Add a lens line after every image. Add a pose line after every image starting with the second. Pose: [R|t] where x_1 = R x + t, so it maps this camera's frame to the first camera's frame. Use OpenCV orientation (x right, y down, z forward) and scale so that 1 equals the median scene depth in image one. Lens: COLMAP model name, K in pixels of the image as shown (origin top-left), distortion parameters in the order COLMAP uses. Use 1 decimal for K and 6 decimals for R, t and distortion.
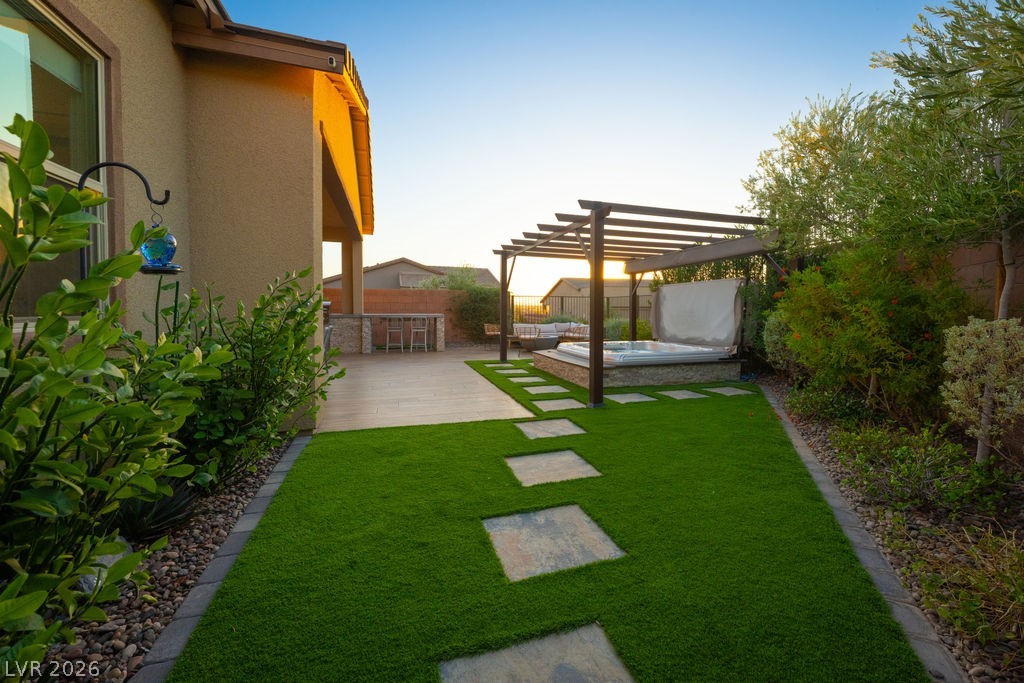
lens RADIAL K [[409.3, 0, 513.8], [0, 409.3, 320.9], [0, 0, 1]] dist [0.022297, -0.000035]
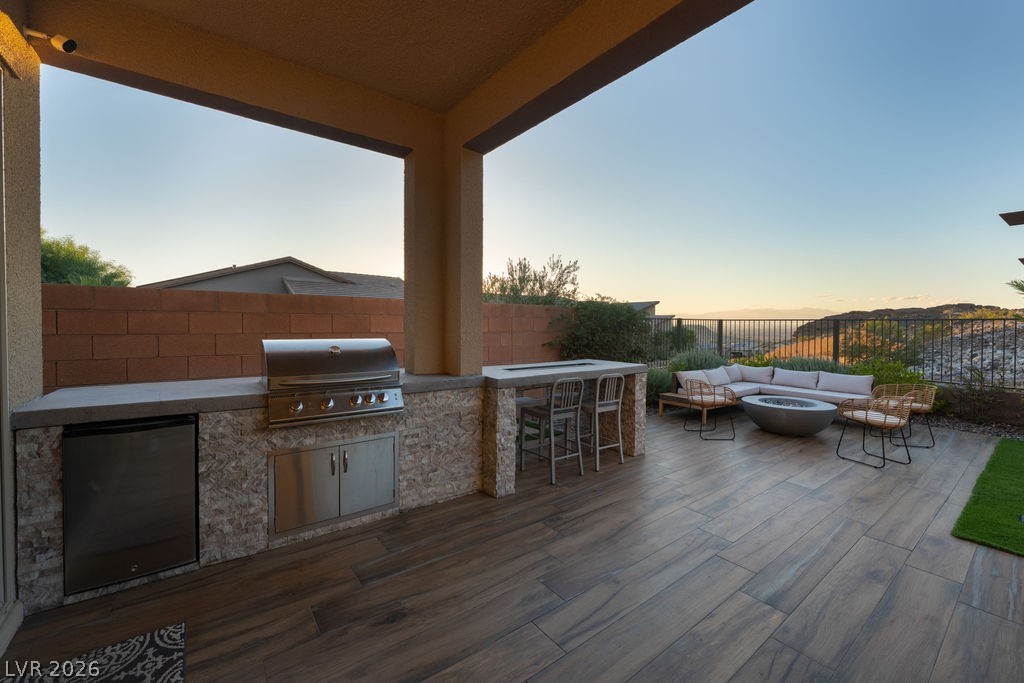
lens RADIAL K [[415.8, 0, 504.7], [0, 415.8, 330.0], [0, 0, 1]] dist [-0.001282, -0.000201]
pose [[0.937056, -0.005071, 0.349144, -0.464196], [0.013399, 0.999680, -0.021444, -0.045121], [-0.348923, 0.024773, 0.936824, 0.666420]]
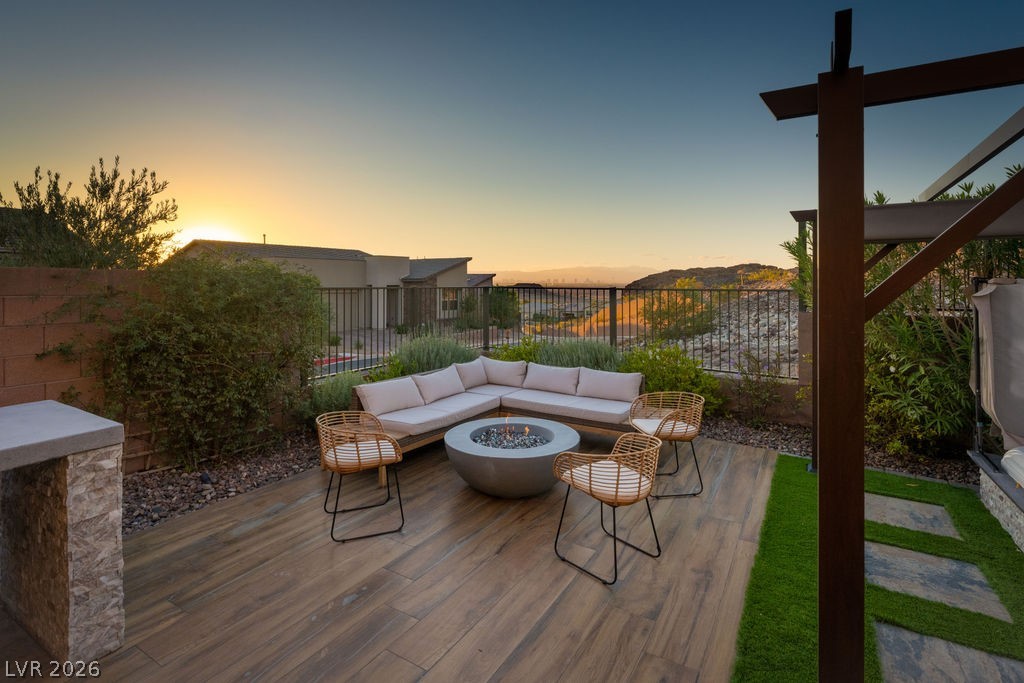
lens RADIAL K [[501.4, 0, 506.1], [0, 501.4, 284.6], [0, 0, 1]] dist [0.000827, -0.000478]
pose [[0.742751, -0.004905, 0.669550, -0.194650], [0.027942, 0.999329, -0.023676, -0.064438], [-0.668984, 0.036294, 0.742390, 0.758767]]
